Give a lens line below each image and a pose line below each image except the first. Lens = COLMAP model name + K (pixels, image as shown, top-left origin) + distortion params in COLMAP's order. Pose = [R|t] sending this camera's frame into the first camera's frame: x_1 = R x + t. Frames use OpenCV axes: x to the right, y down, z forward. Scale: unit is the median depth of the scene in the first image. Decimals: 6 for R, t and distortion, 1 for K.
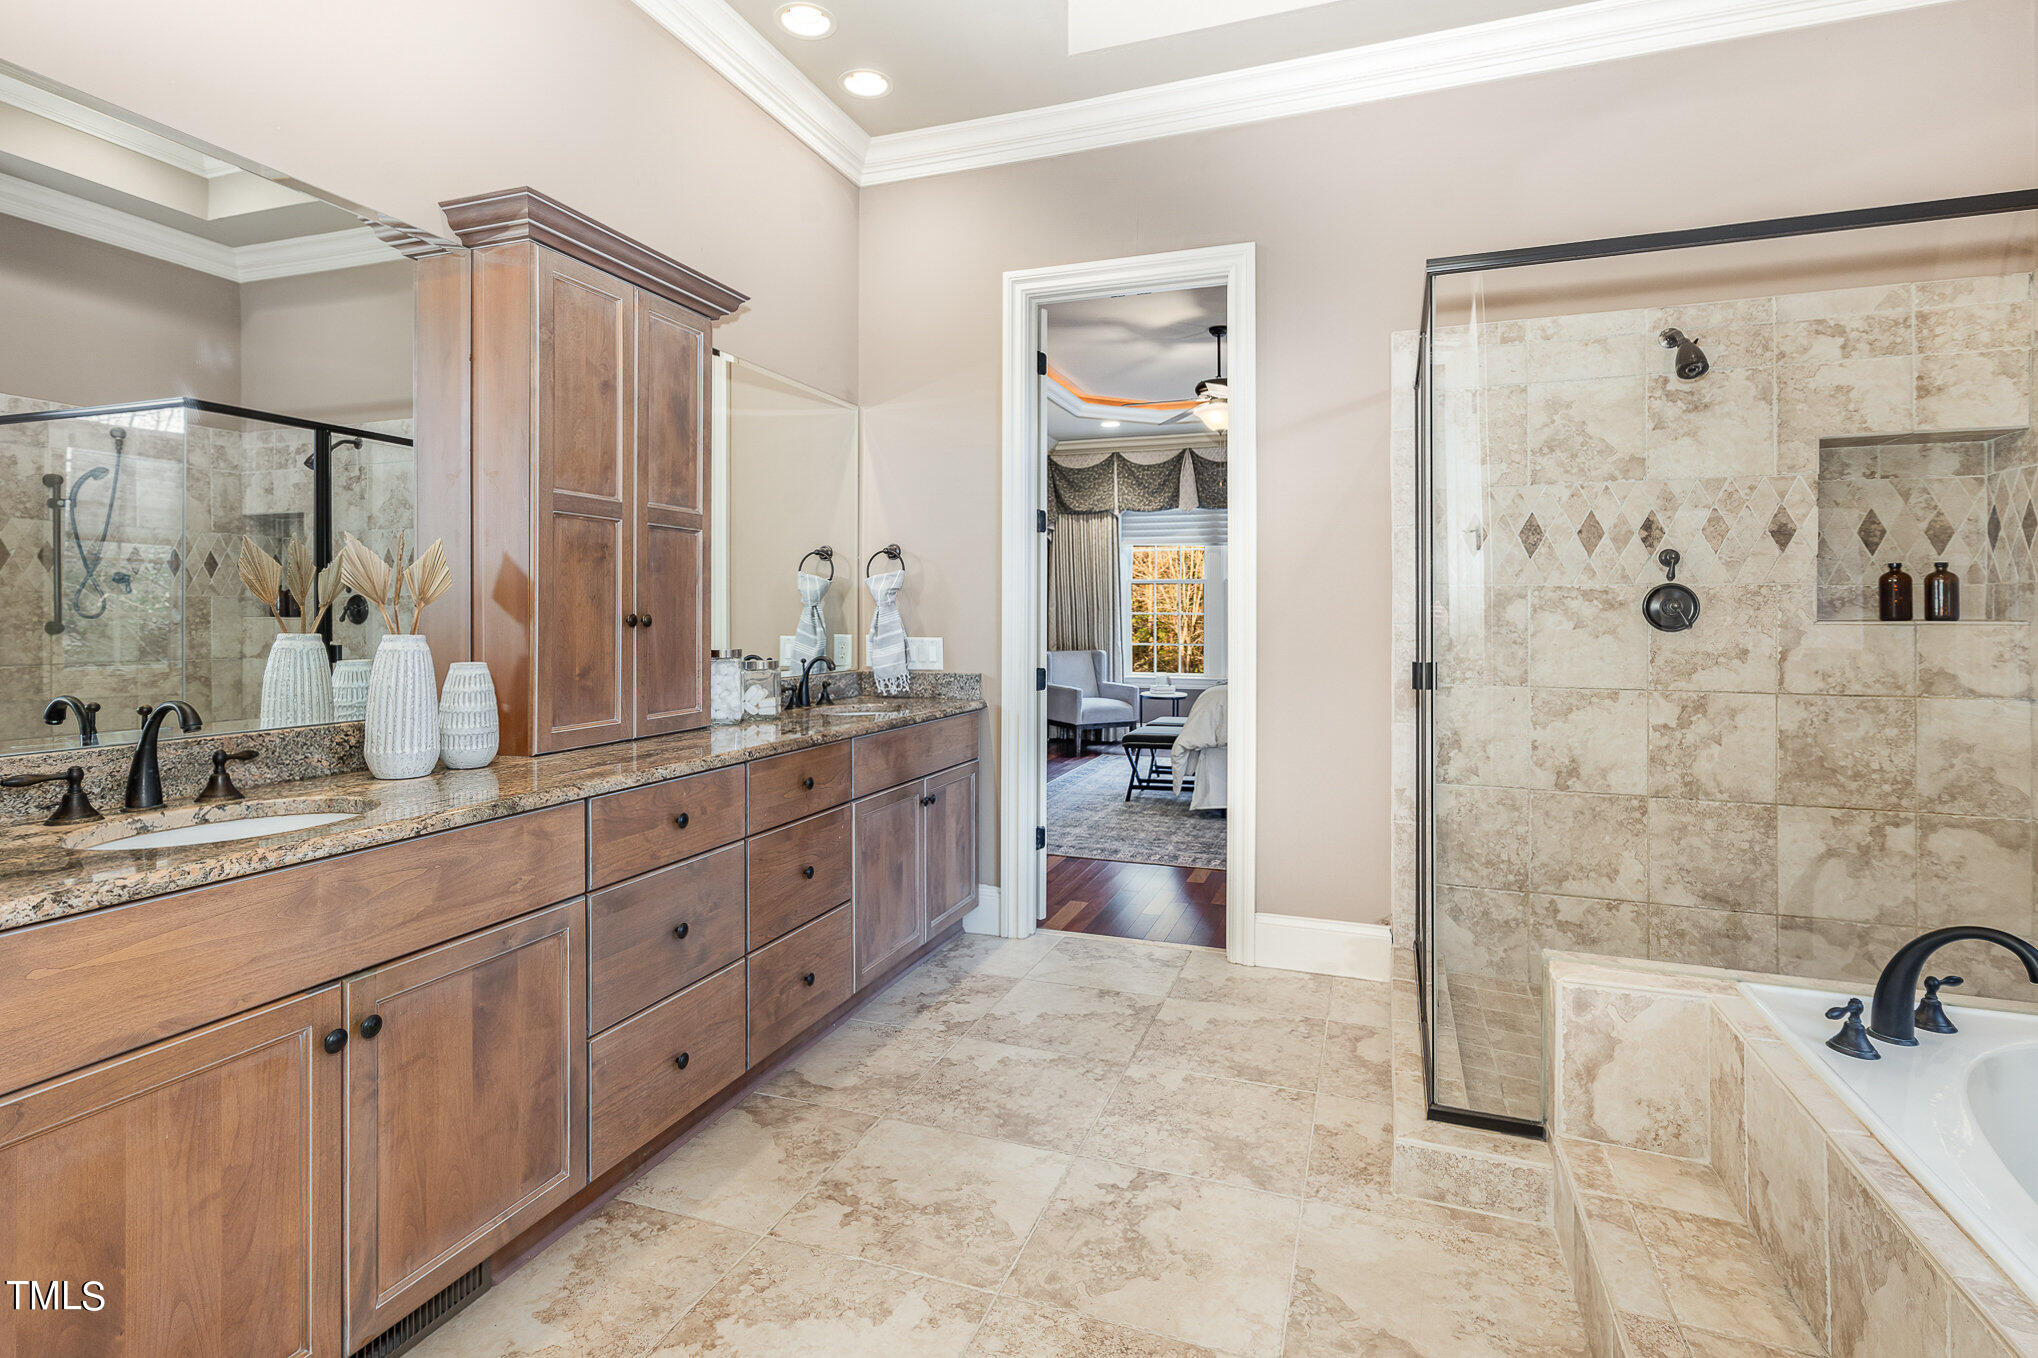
lens RADIAL K [[978.6, 0, 1036.4], [0, 978.6, 612.2], [0, 0, 1]] dist [-0.001472, 0.000177]
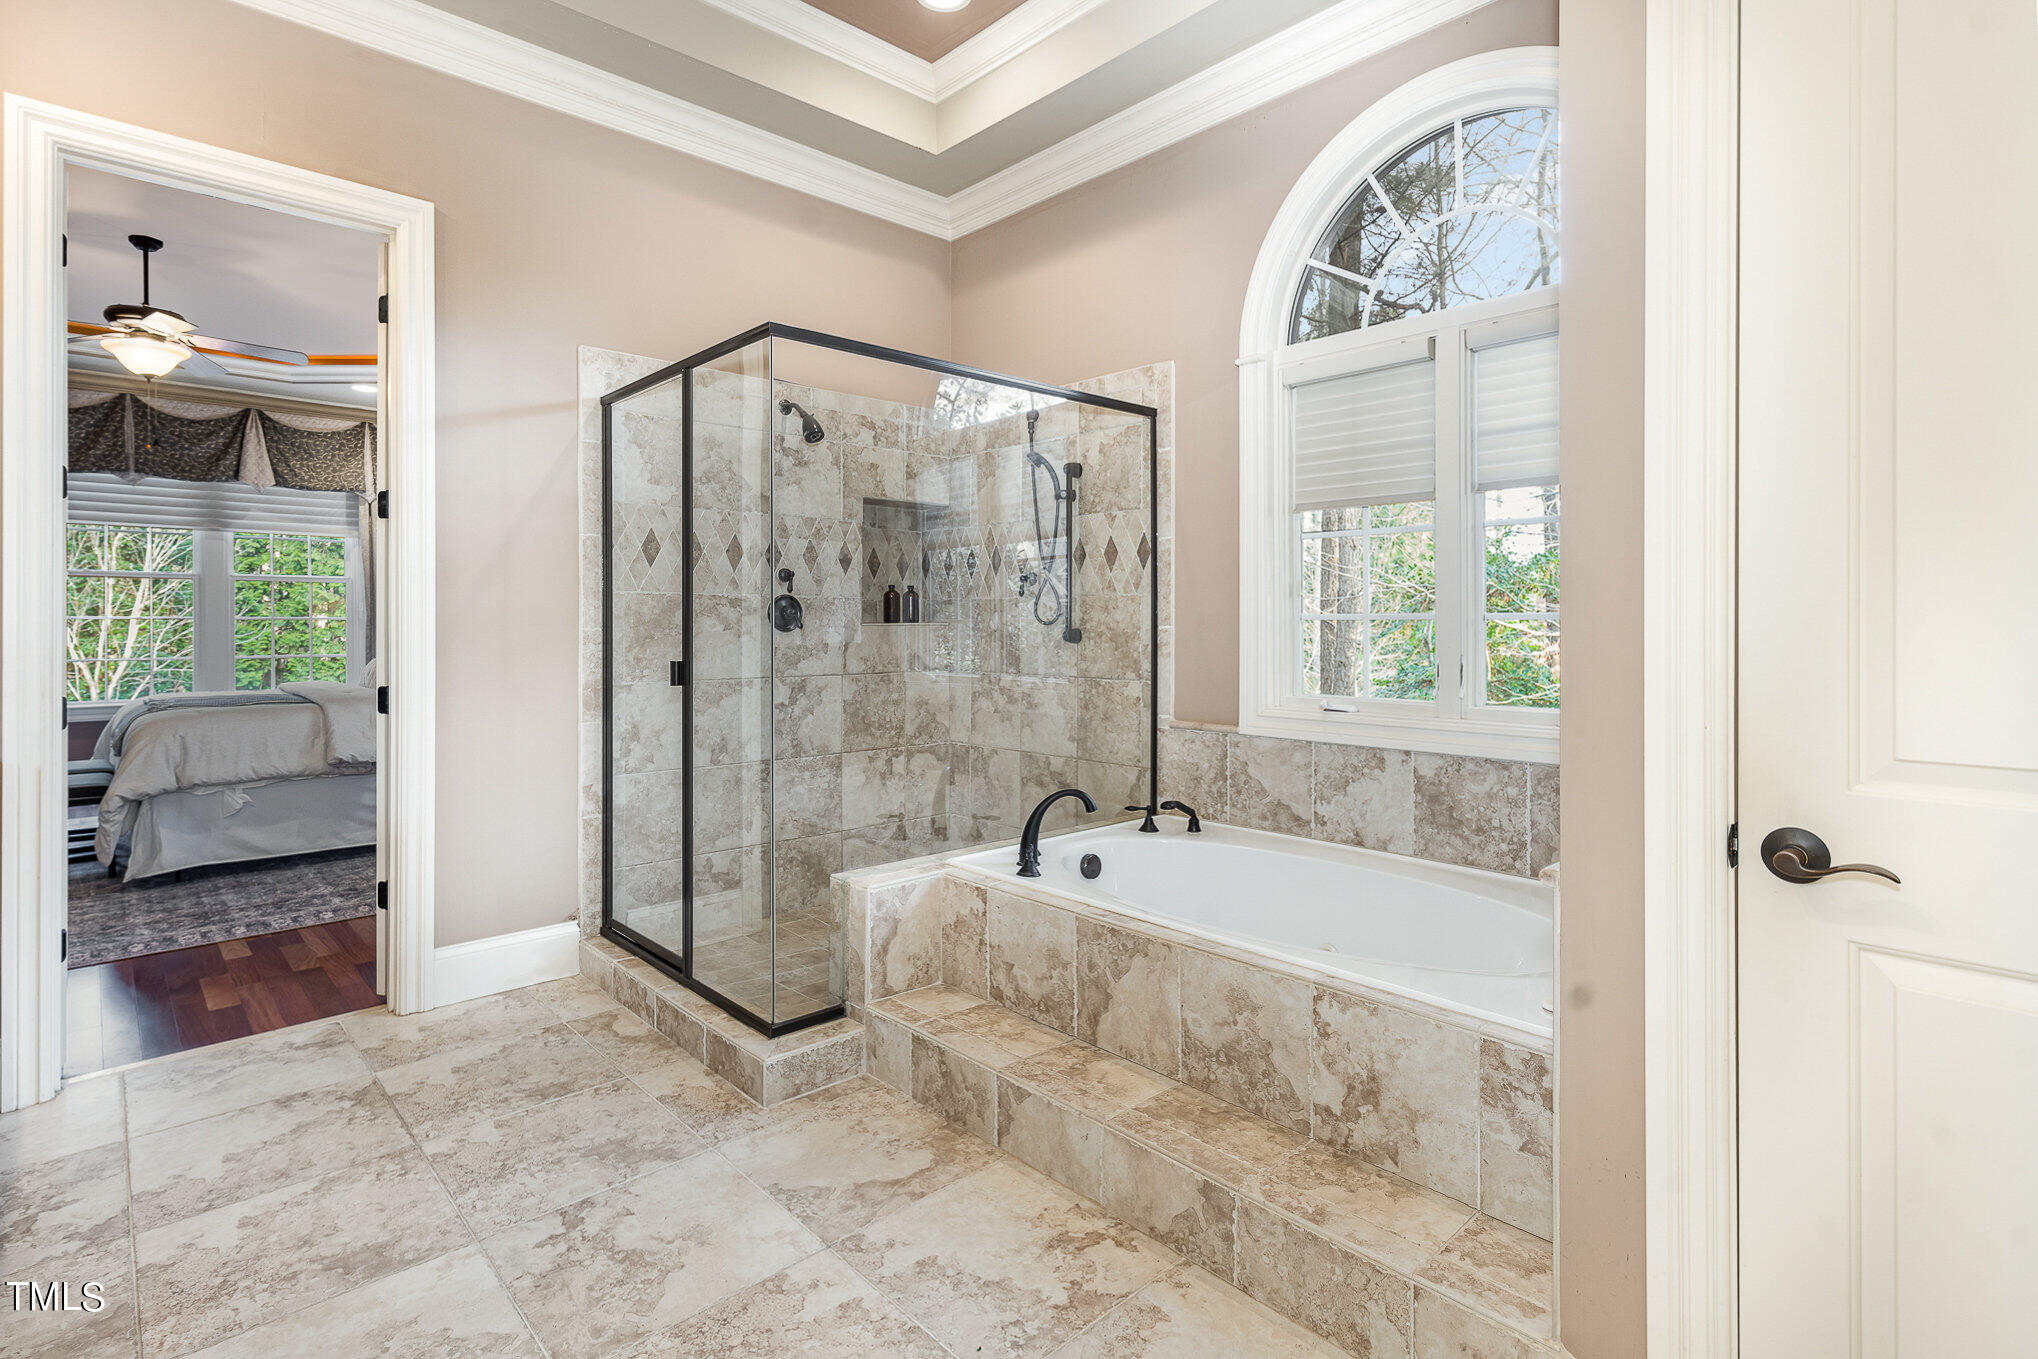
lens RADIAL K [[978.6, 0, 993.8], [0, 978.6, 625.9], [0, 0, 1]] dist [-0.001472, 0.000177]
pose [[0.465182, -0.006050, 0.885195, -0.394015], [-0.001922, 0.999967, 0.007845, 0.001342], [-0.885213, -0.005350, 0.465155, 0.149415]]
